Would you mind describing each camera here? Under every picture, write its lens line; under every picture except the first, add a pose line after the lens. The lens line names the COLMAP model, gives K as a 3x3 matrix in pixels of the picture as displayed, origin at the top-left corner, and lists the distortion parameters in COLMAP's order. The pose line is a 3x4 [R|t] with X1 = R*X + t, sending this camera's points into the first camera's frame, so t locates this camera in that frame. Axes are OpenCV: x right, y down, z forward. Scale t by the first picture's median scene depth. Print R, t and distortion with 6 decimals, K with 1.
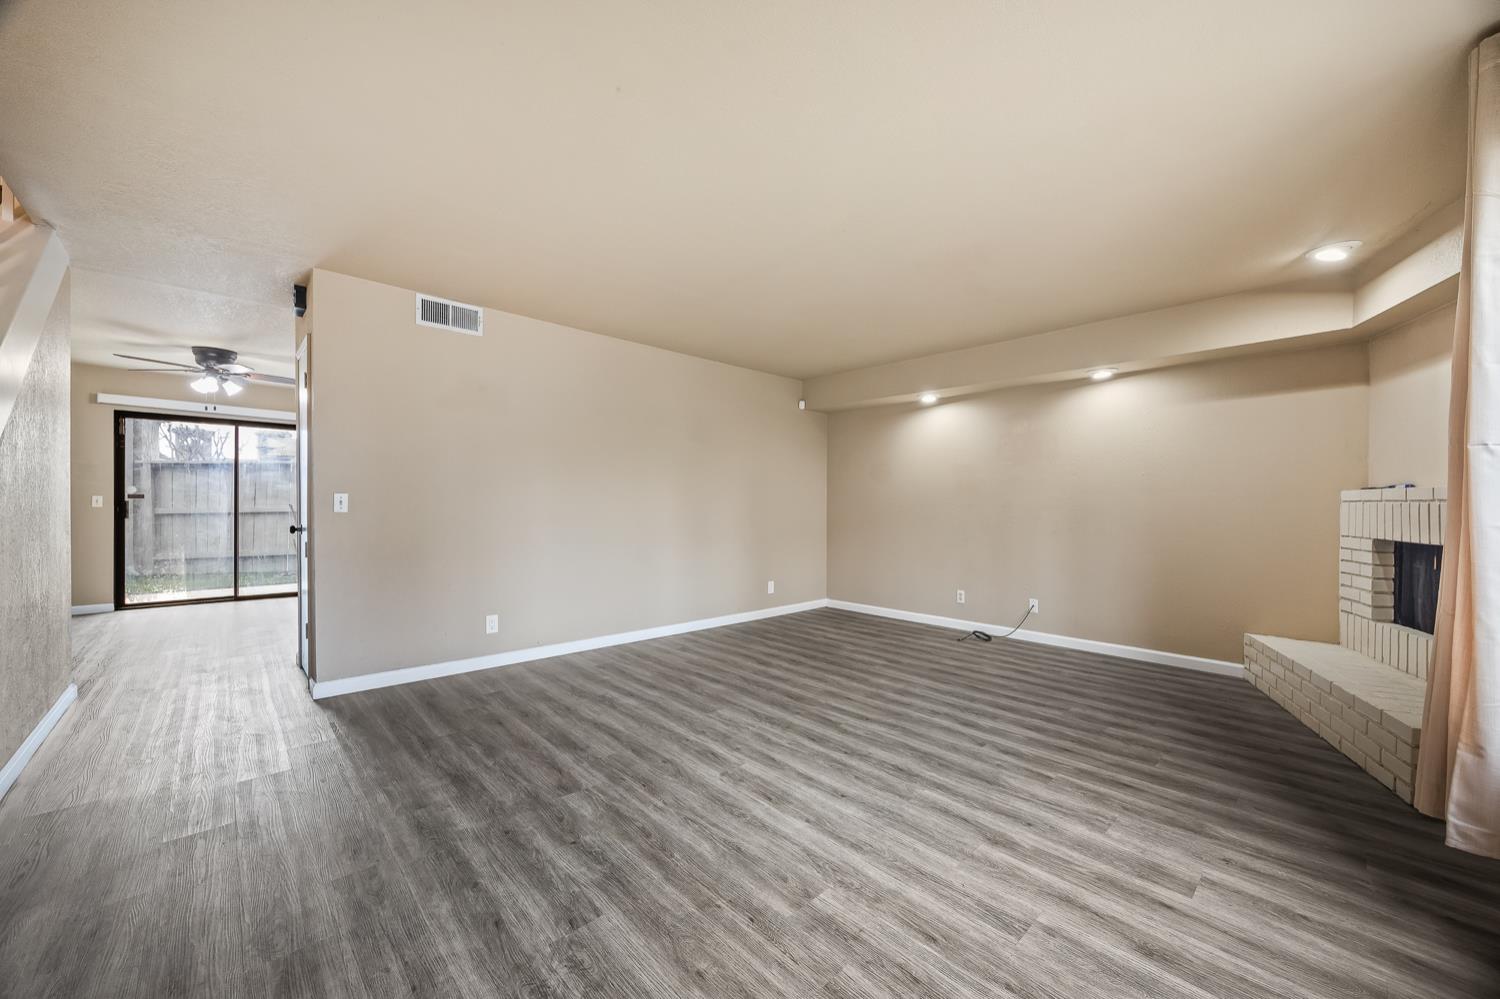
lens RADIAL K [[570.2, 0, 753.1], [0, 570.2, 503.1], [0, 0, 1]] dist [-0.001148, -0.000478]
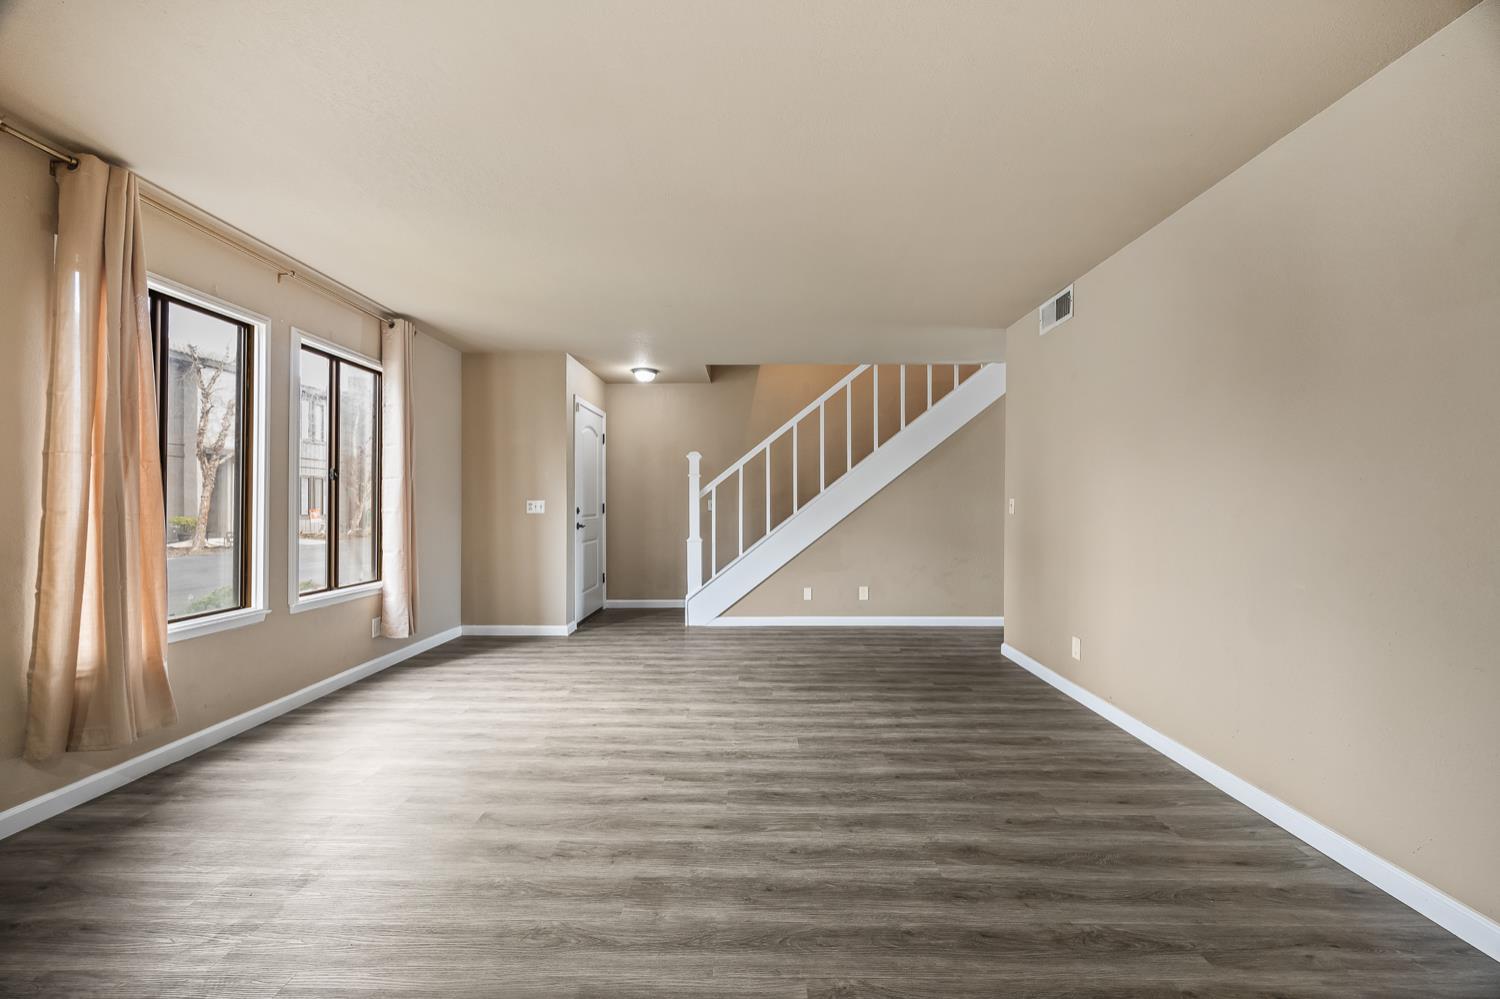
lens RADIAL K [[570.2, 0, 753.1], [0, 570.2, 503.1], [0, 0, 1]] dist [-0.001148, -0.000478]
pose [[-0.690938, -0.007159, -0.722879, 0.682903], [-0.004258, 0.999974, -0.005833, 0.005198], [0.722902, -0.000952, -0.690950, 1.726248]]
